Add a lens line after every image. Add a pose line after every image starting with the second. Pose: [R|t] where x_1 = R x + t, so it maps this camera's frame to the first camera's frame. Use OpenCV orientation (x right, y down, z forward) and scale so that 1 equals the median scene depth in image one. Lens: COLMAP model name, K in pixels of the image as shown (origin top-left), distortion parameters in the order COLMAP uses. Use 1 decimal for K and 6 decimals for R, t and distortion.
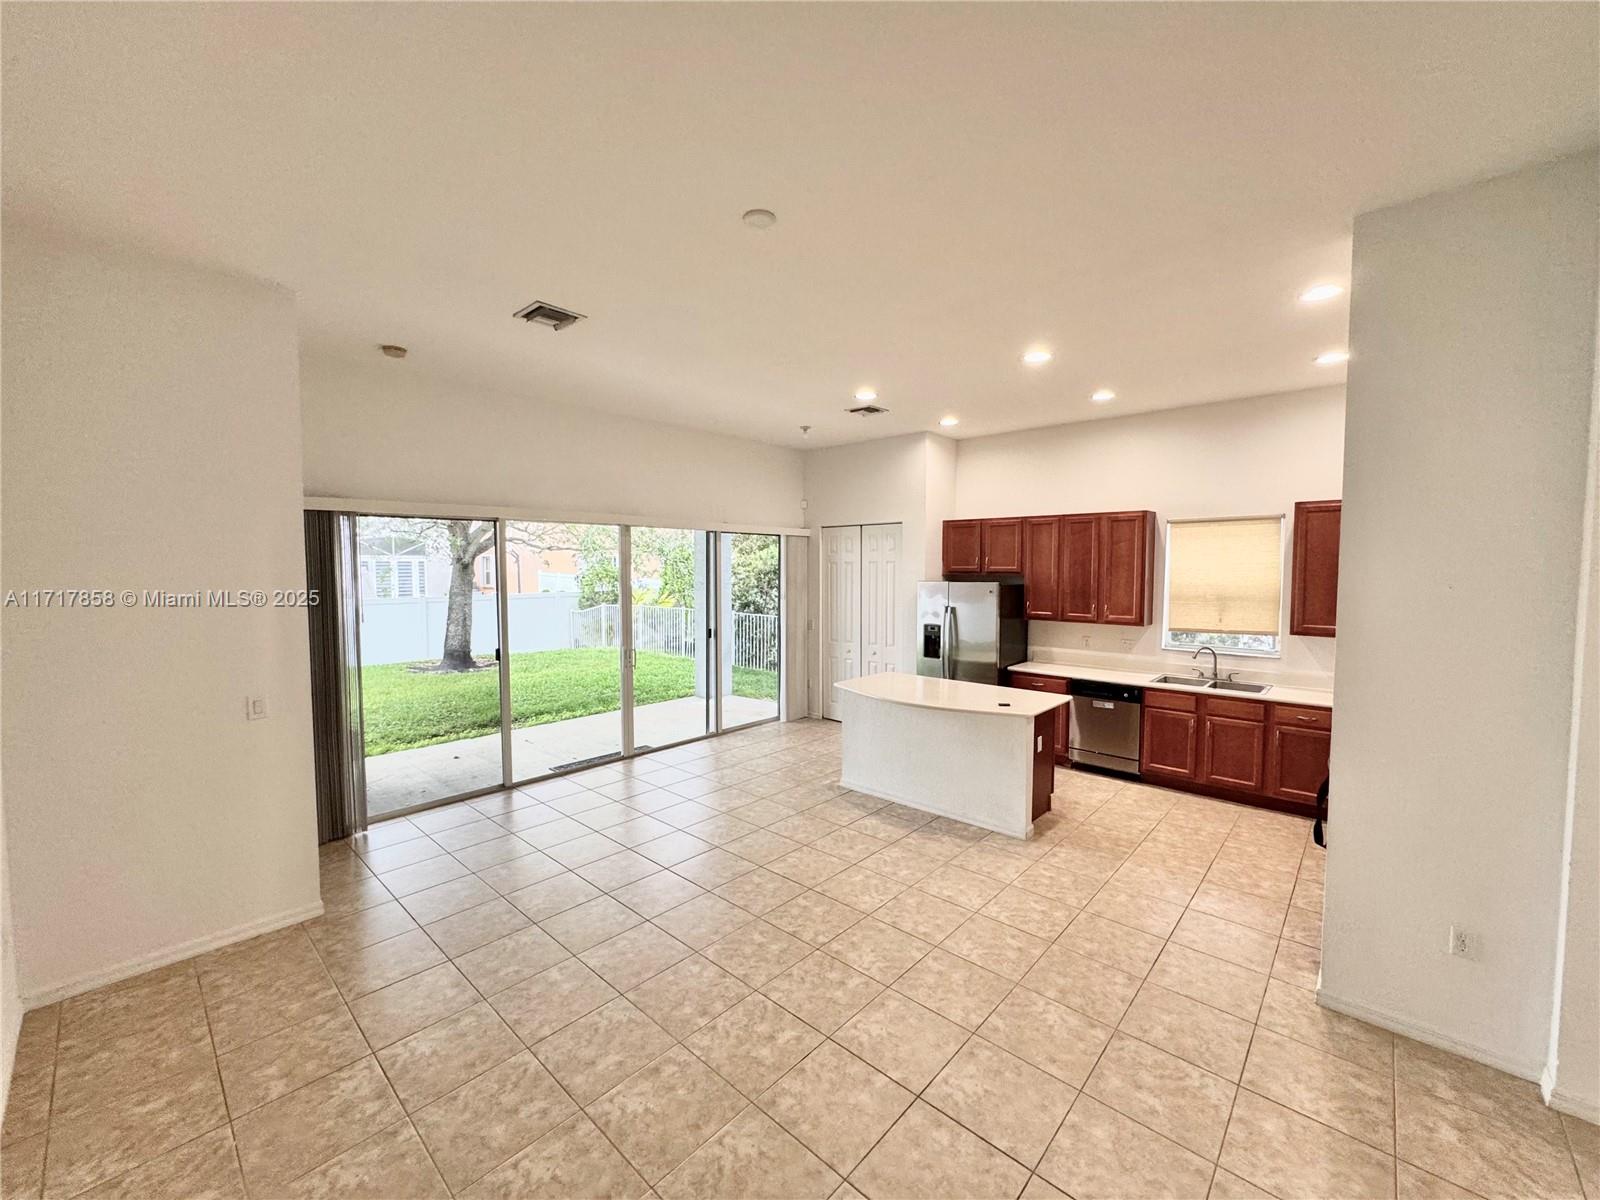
lens RADIAL K [[637.5, 0, 801.0], [0, 637.5, 600.2], [0, 0, 1]] dist [-0.001383, -0.000025]
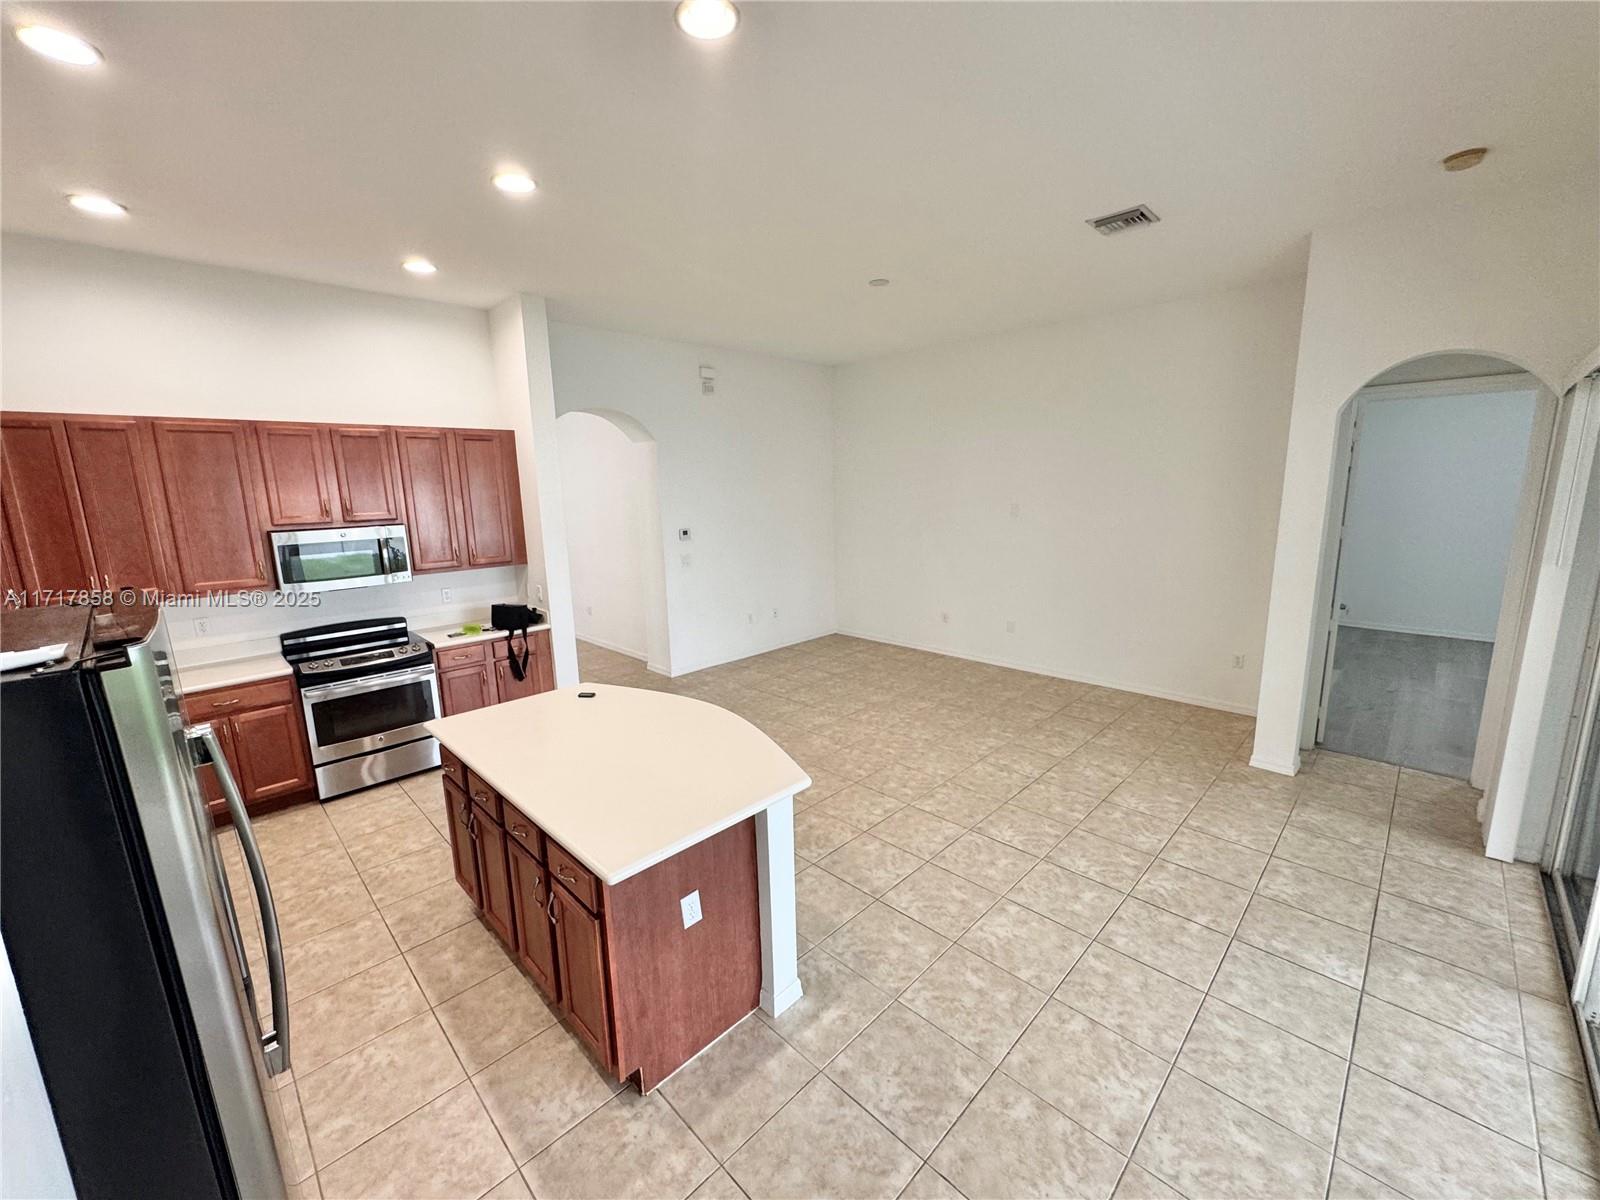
lens RADIAL K [[637.5, 0, 801.0], [0, 637.5, 600.2], [0, 0, 1]] dist [-0.001383, -0.000025]
pose [[-0.998669, 0.015768, 0.049103, 0.033851], [0.026885, 0.971676, 0.234781, -0.079171], [-0.044010, 0.235789, -0.970807, 1.315084]]
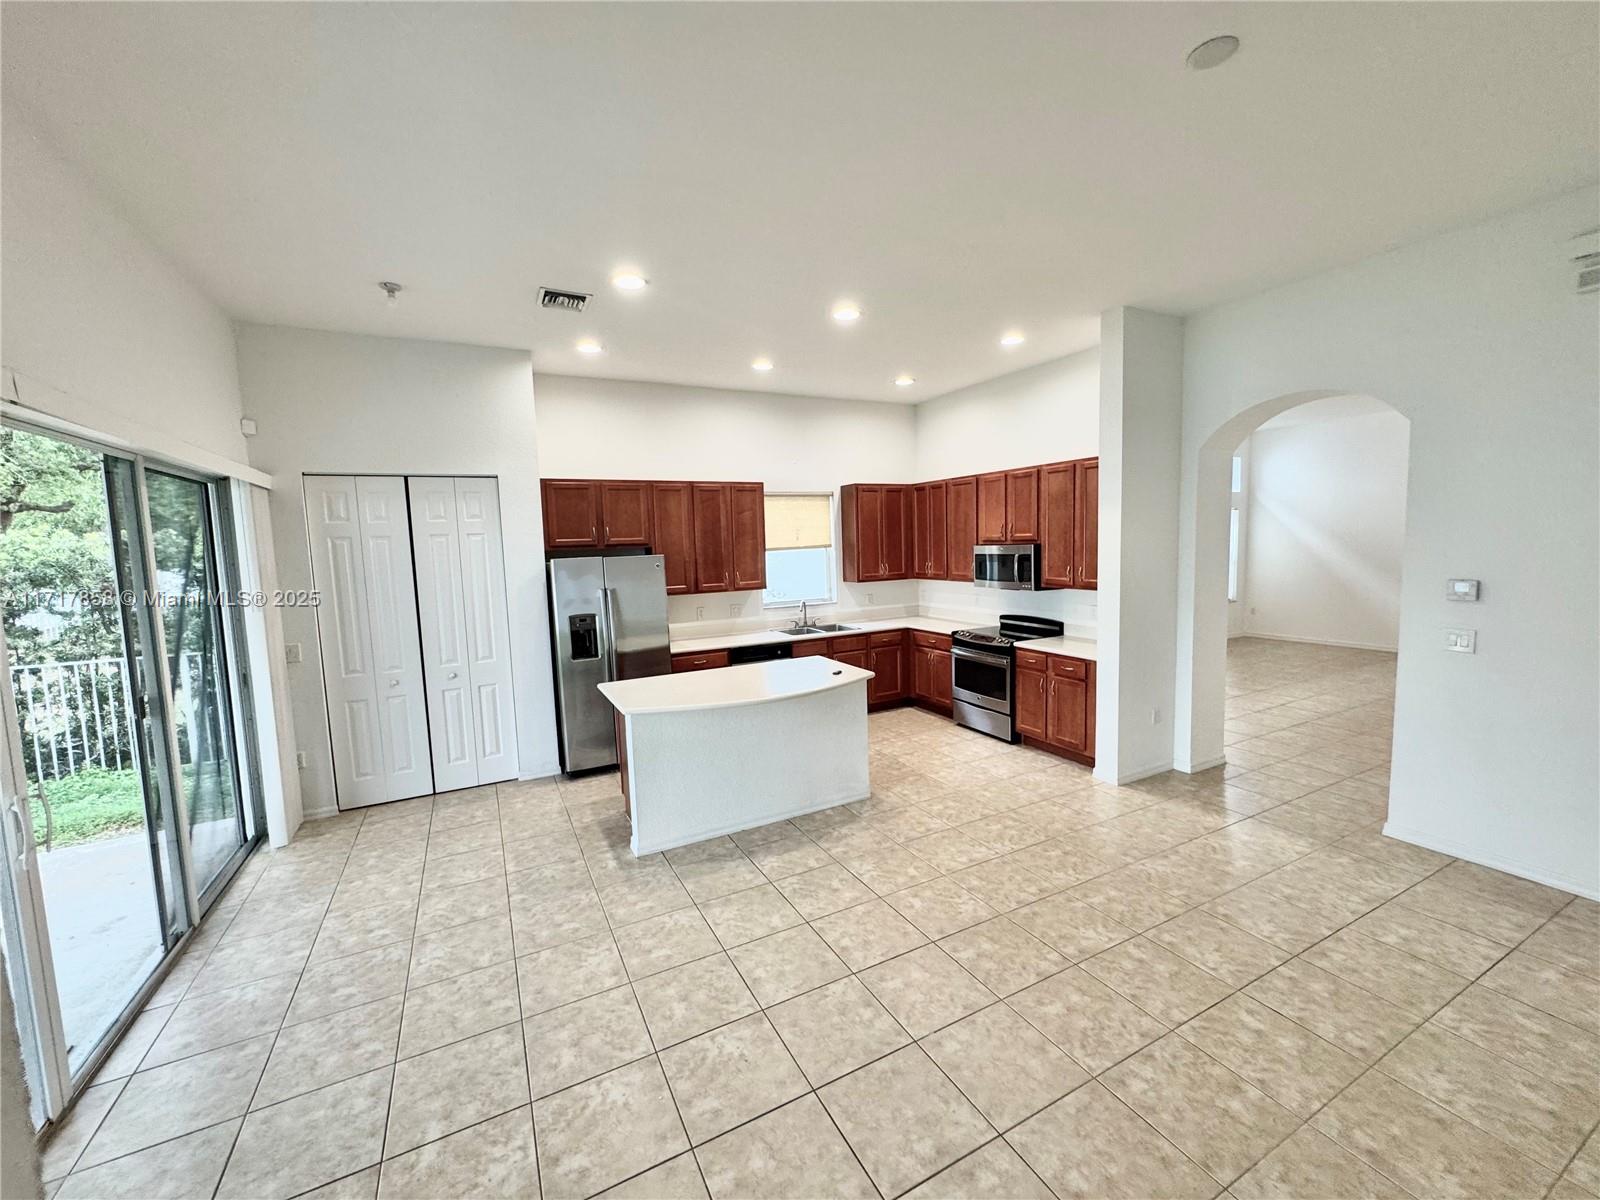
lens RADIAL K [[637.5, 0, 801.0], [0, 637.5, 600.2], [0, 0, 1]] dist [-0.001383, -0.000025]
pose [[0.345762, -0.097709, 0.933221, -0.466968], [0.081680, 0.993922, 0.073802, -0.016103], [-0.934760, 0.050708, 0.351642, 0.561311]]
